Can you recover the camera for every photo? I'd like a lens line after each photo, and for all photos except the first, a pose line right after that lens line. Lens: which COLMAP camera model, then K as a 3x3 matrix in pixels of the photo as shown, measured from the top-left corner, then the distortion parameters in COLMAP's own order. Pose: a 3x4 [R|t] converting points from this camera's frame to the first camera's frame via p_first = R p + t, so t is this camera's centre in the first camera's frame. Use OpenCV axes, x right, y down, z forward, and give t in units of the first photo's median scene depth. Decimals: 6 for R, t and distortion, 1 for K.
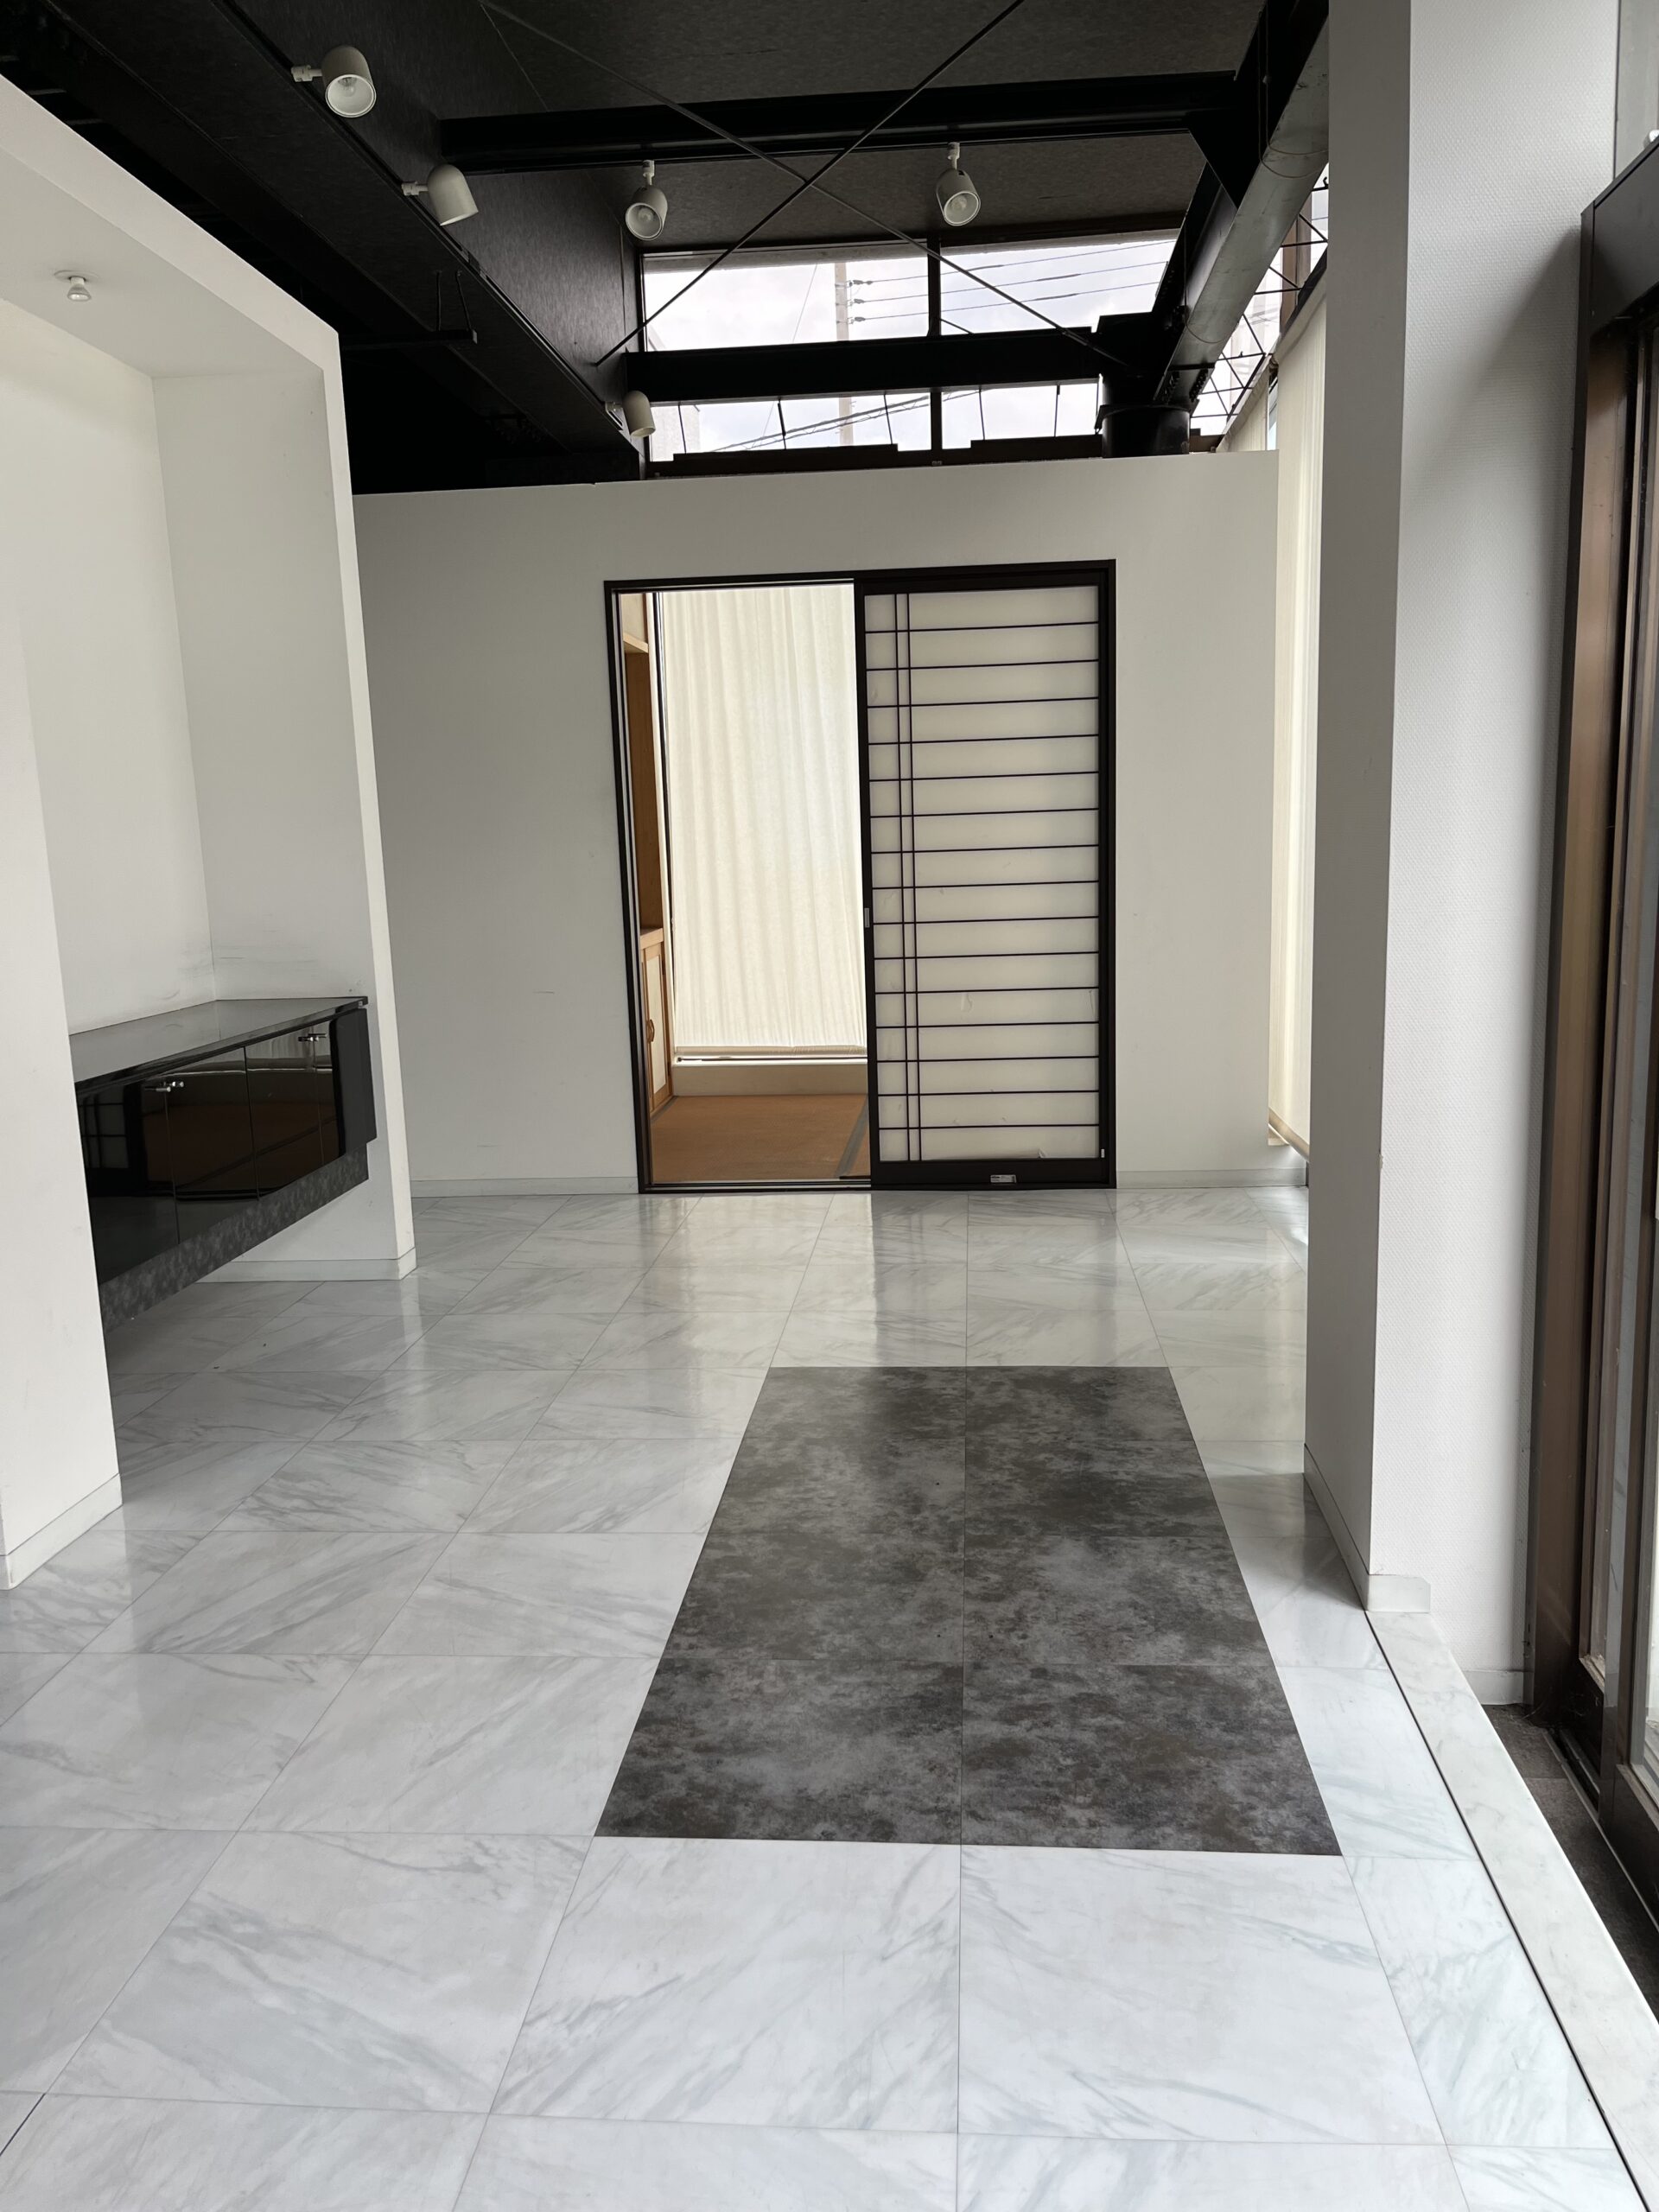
lens RADIAL K [[1675.7, 0, 829.1], [0, 1675.7, 1123.0], [0, 0, 1]] dist [0.032092, 0.004024]
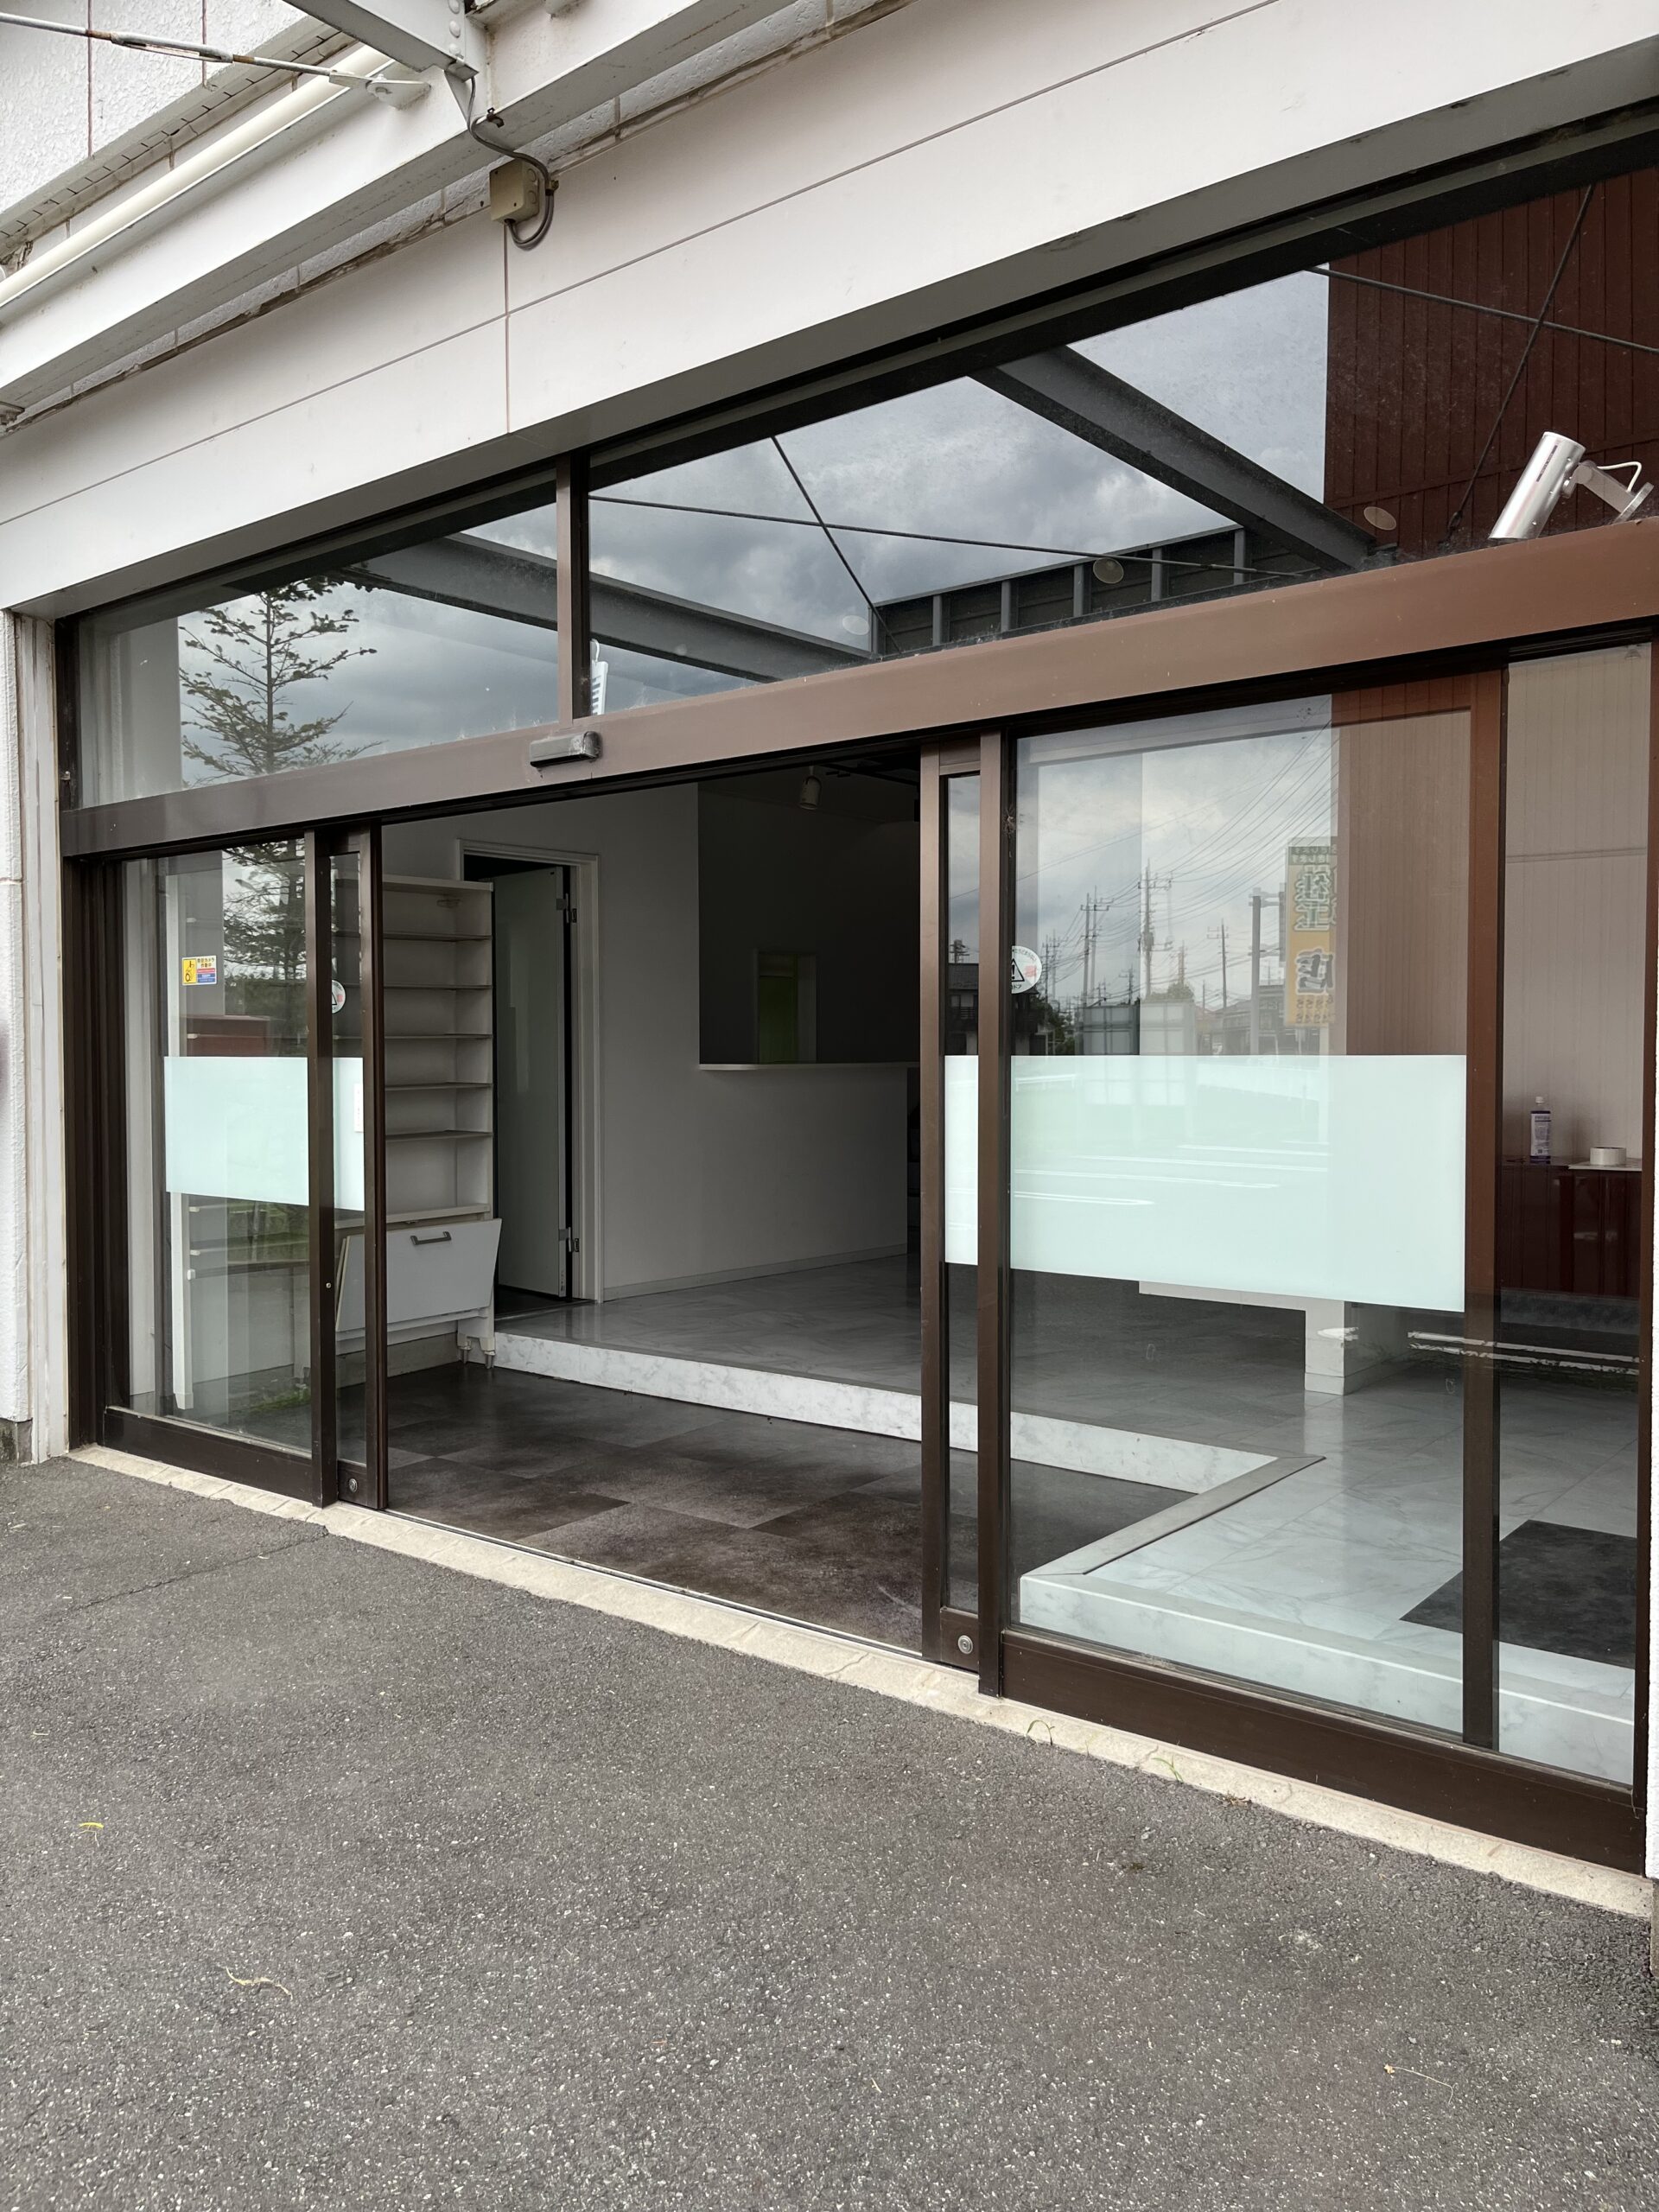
lens RADIAL K [[1675.7, 0, 834.8], [0, 1675.7, 1101.8], [0, 0, 1]] dist [0.032092, 0.004024]
pose [[-0.548517, 0.056730, -0.834213, 0.852707], [-0.135859, 0.978391, 0.155865, -0.111871], [0.825028, 0.198830, -0.528957, 0.566516]]
